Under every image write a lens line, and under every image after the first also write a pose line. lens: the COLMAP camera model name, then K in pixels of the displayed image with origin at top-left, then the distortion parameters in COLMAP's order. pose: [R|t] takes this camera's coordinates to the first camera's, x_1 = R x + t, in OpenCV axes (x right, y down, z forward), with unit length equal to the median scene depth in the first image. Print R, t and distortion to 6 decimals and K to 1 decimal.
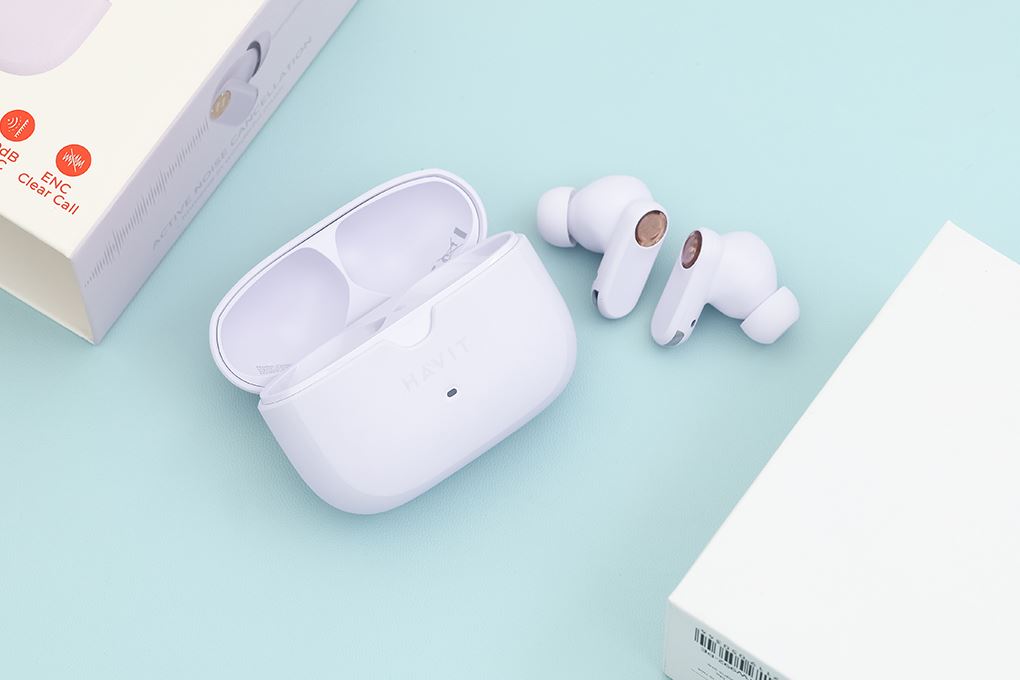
lens RADIAL K [[4771.3, 0, 510.0], [0, 4771.3, 340.0], [0, 0, 1]] dist [-0.026208, -2.008567]
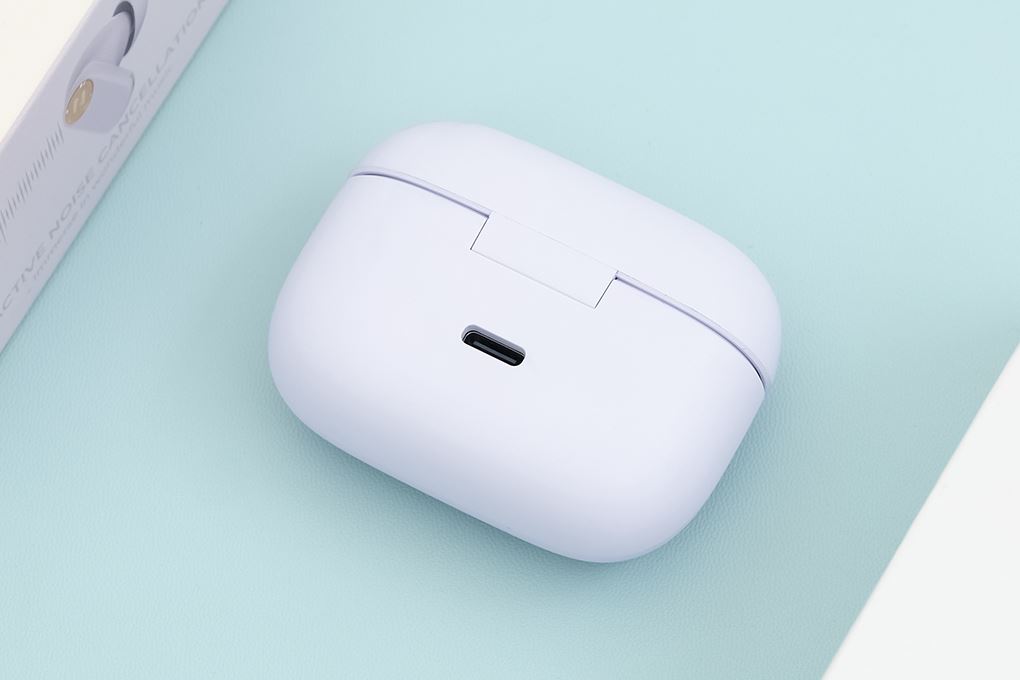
lens RADIAL K [[4771.3, 0, 510.0], [0, 4771.3, 340.0], [0, 0, 1]] dist [-0.026208, -2.008567]
pose [[0.996855, -0.073608, 0.029358, -0.022945], [0.073640, 0.997285, -0.000010, -0.012081], [-0.029277, 0.002172, 0.999569, 0.337581]]
